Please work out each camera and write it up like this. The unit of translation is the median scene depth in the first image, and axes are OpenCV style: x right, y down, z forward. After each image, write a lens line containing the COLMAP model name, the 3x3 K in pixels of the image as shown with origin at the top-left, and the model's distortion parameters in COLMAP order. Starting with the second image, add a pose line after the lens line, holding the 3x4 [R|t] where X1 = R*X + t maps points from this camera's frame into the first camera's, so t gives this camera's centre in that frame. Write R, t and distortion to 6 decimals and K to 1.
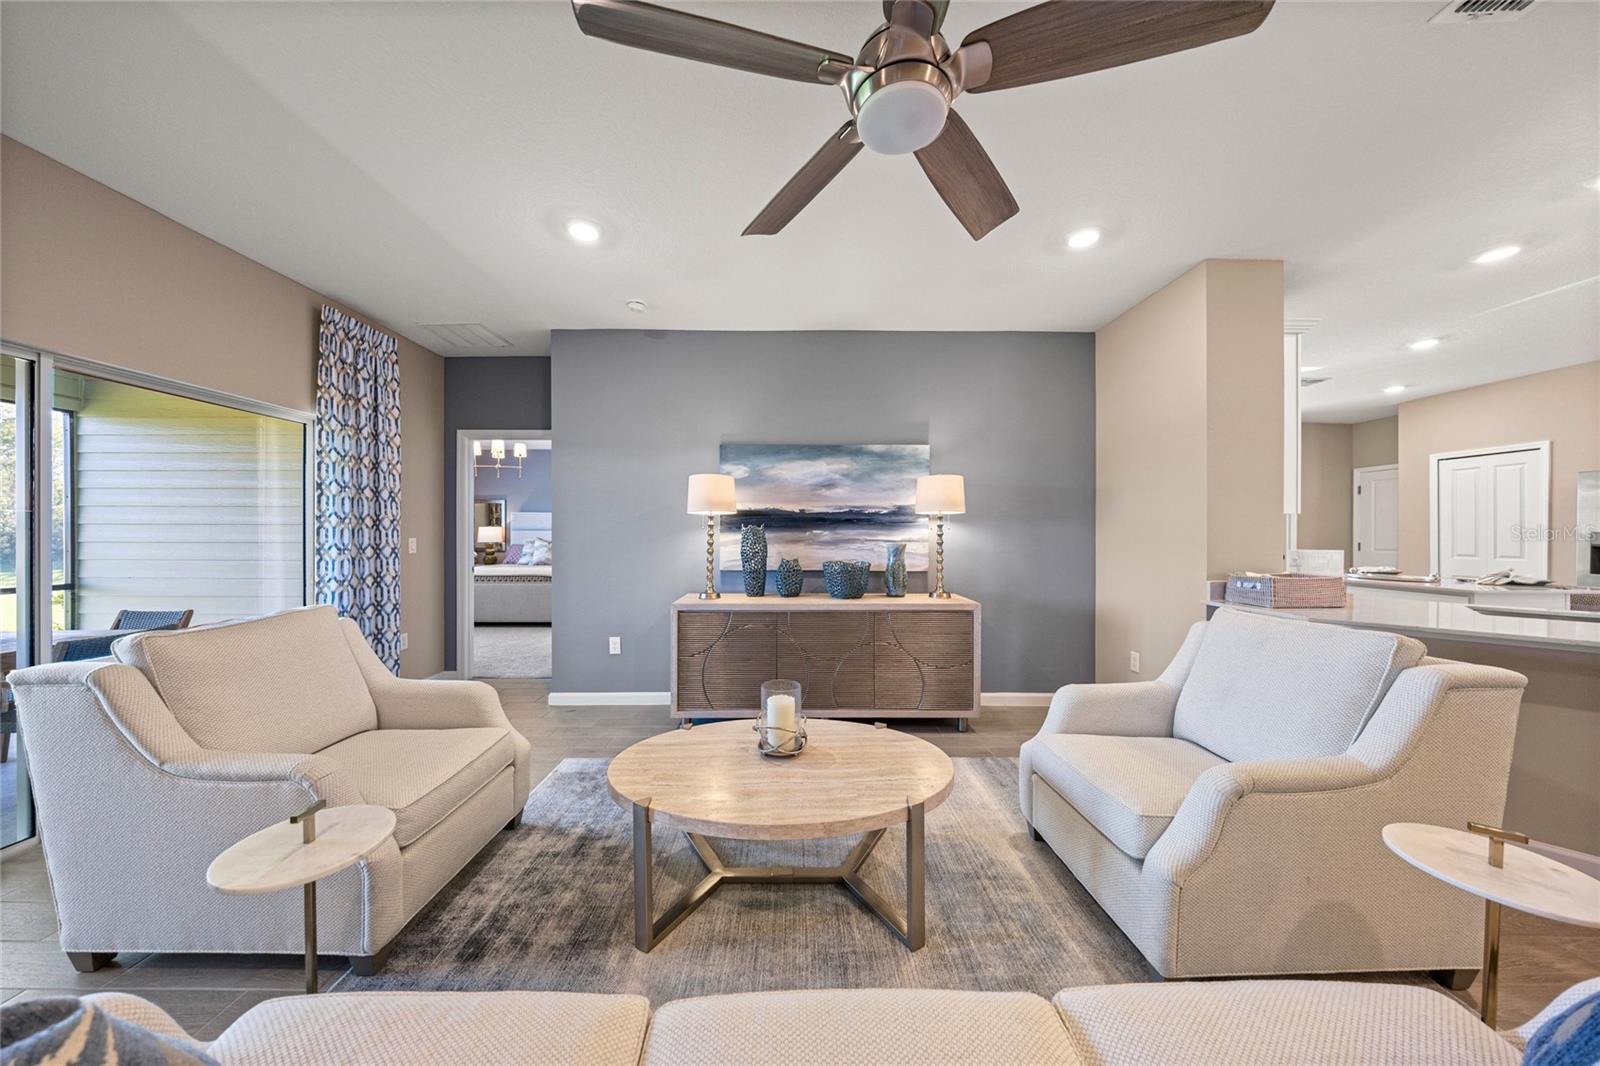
lens RADIAL K [[508.2, 0, 791.8], [0, 508.2, 534.9], [0, 0, 1]] dist [-0.006114, -0.000209]
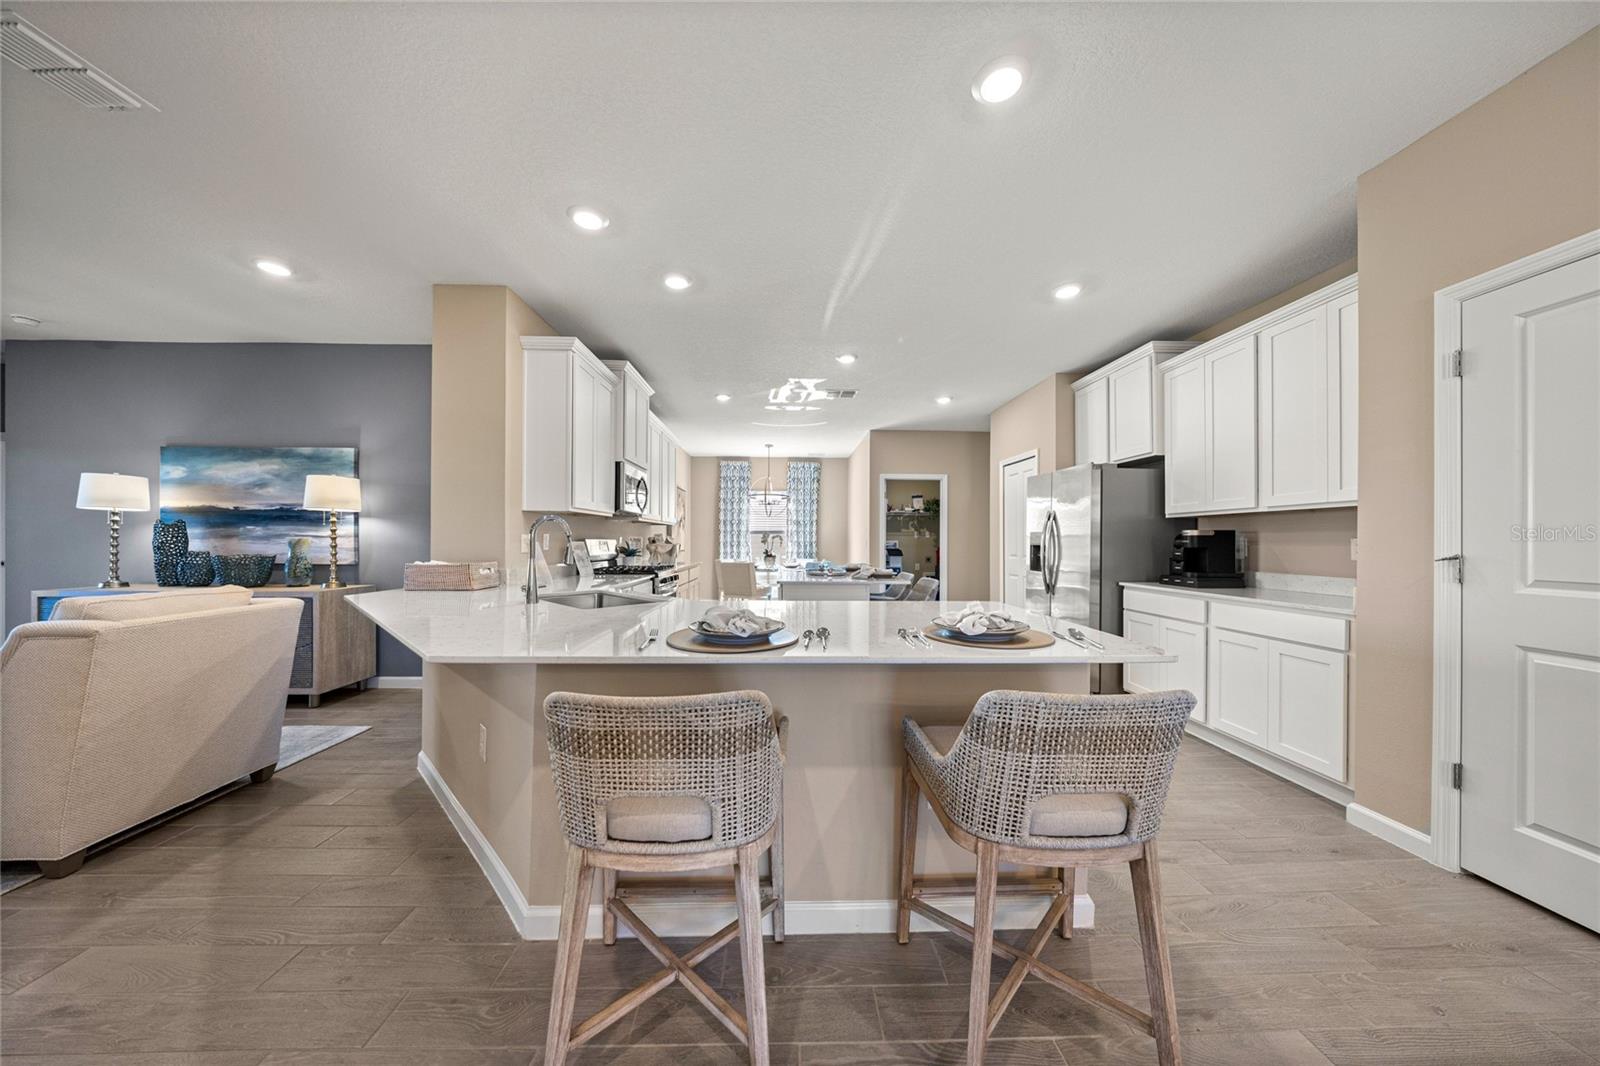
lens RADIAL K [[508.2, 0, 791.0], [0, 508.2, 539.5], [0, 0, 1]] dist [-0.006114, -0.000209]
pose [[0.999798, 0.003593, 0.019751, 1.186262], [-0.003525, 0.999988, -0.003476, 0.019318], [-0.019764, 0.003406, 0.999799, -0.101129]]
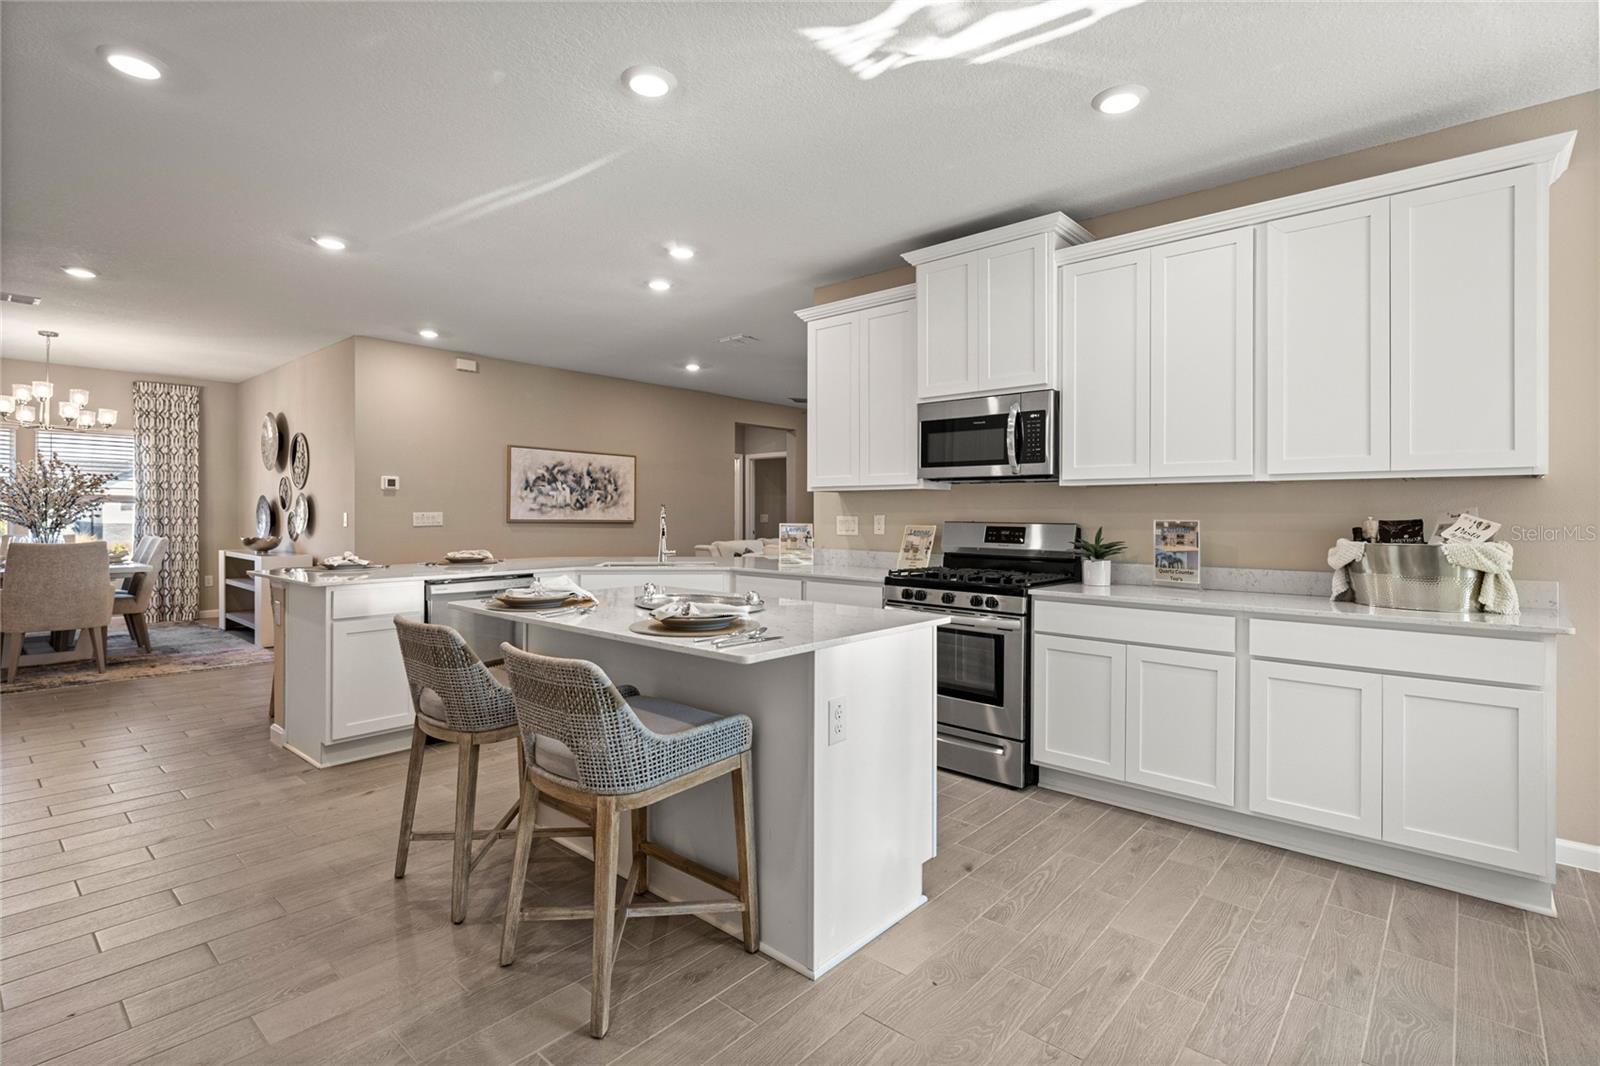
lens RADIAL K [[748.7, 0, 792.4], [0, 748.7, 510.3], [0, 0, 1]] dist [0.001087, 0.000128]
pose [[-0.665019, -0.009037, -0.746772, 1.765588], [-0.005599, 0.999959, -0.007114, 0.007810], [0.746805, -0.000550, -0.665043, 1.607559]]
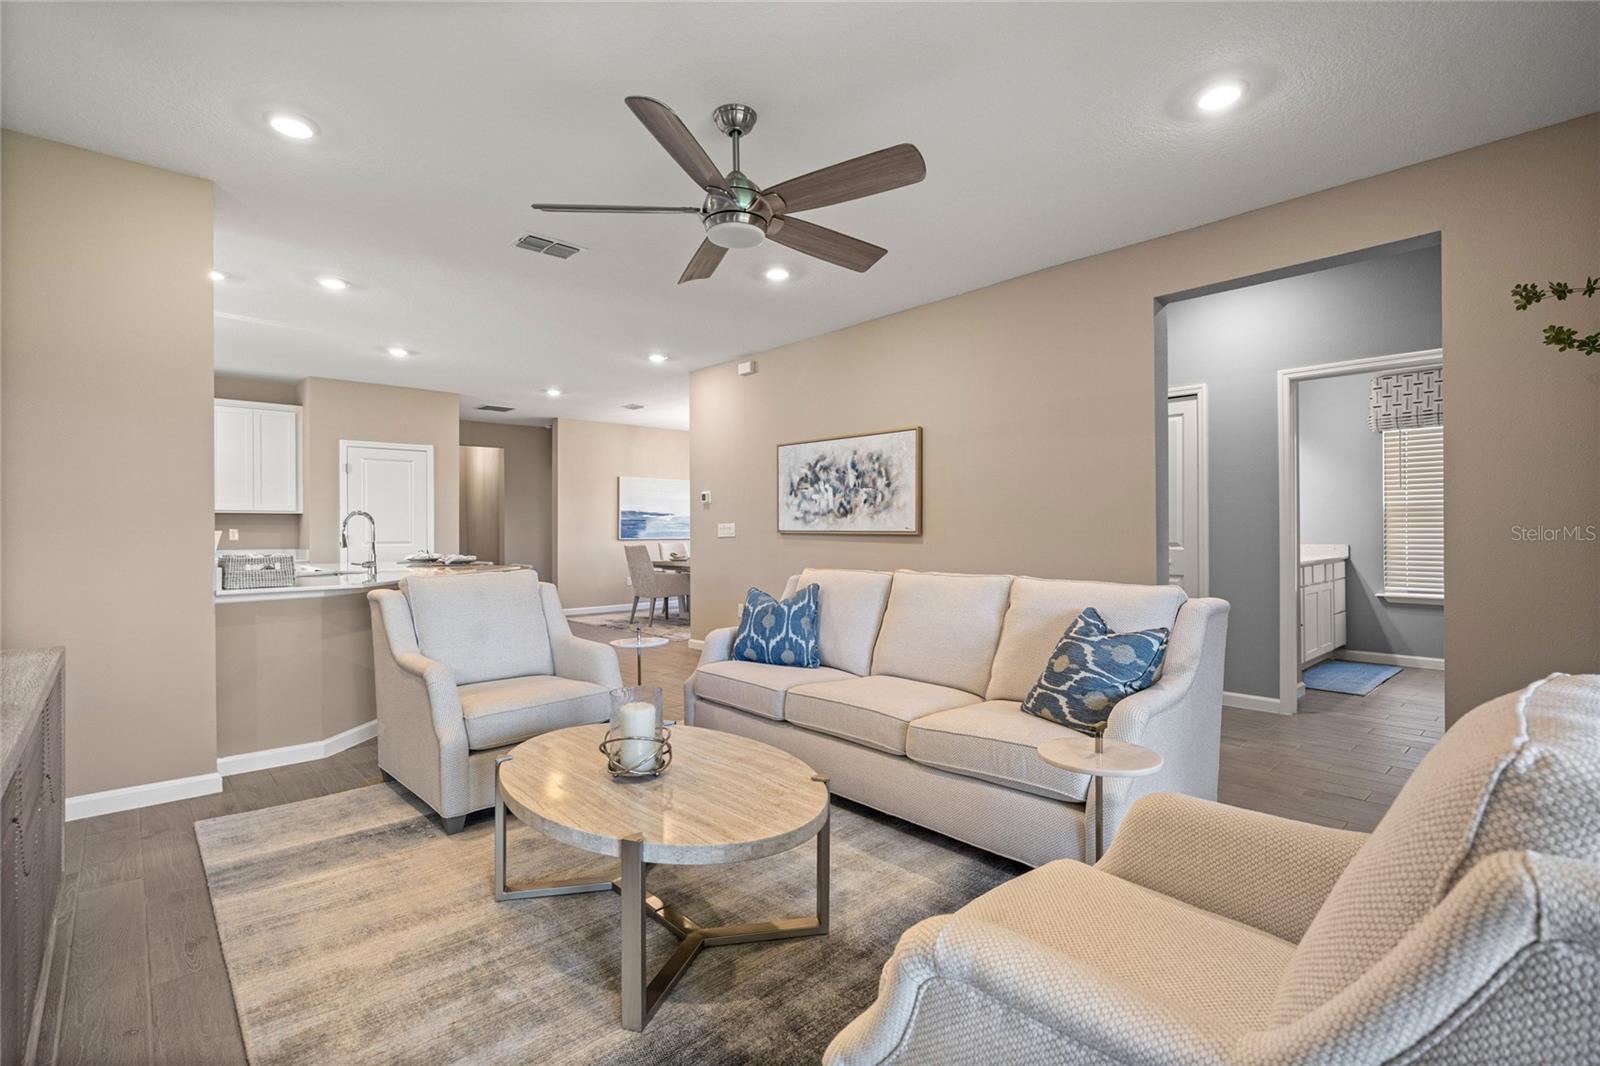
lens RADIAL K [[748.7, 0, 809.5], [0, 748.7, 533.3], [0, 0, 1]] dist [0.001087, 0.000128]
pose [[-0.677205, -0.000823, 0.735794, -0.553149], [0.004019, 0.999980, 0.004818, 0.020761], [-0.735783, 0.006219, -0.677189, 0.832336]]
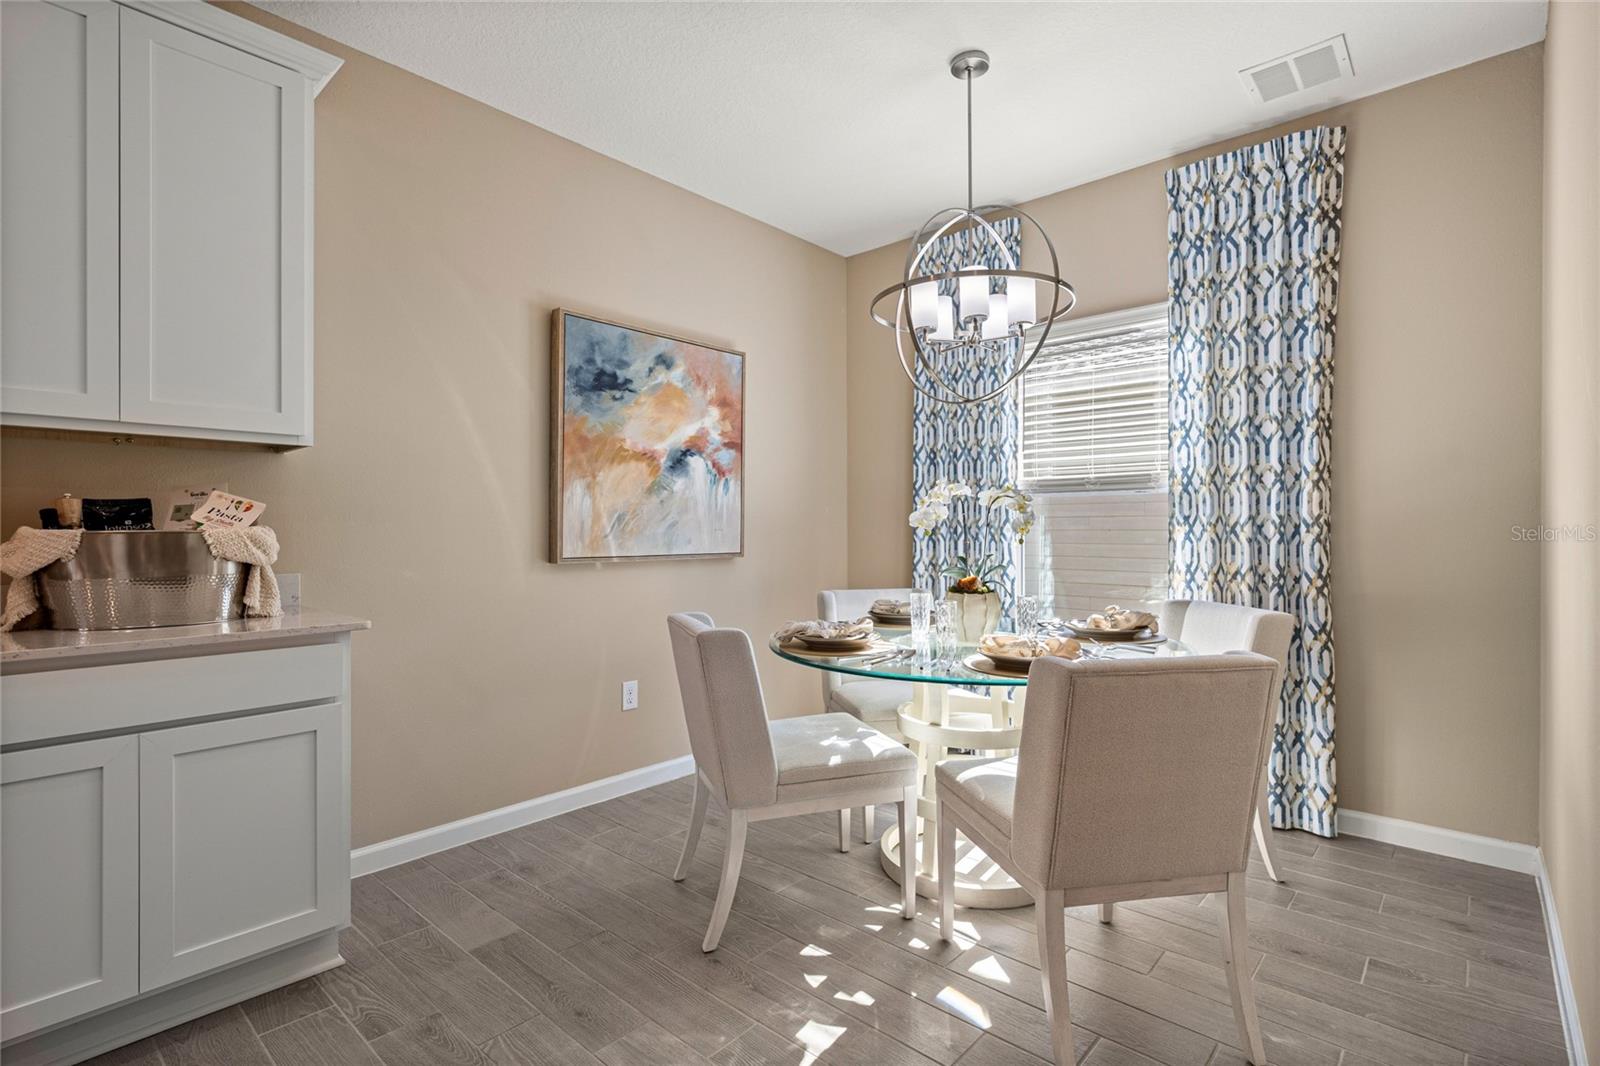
lens RADIAL K [[748.7, 0, 812.1], [0, 748.7, 527.0], [0, 0, 1]] dist [0.001087, 0.000128]
pose [[0.749075, -0.005992, -0.662459, 1.472609], [0.001471, 0.999972, -0.007382, 0.034100], [0.662484, 0.004555, 0.749062, 1.488000]]
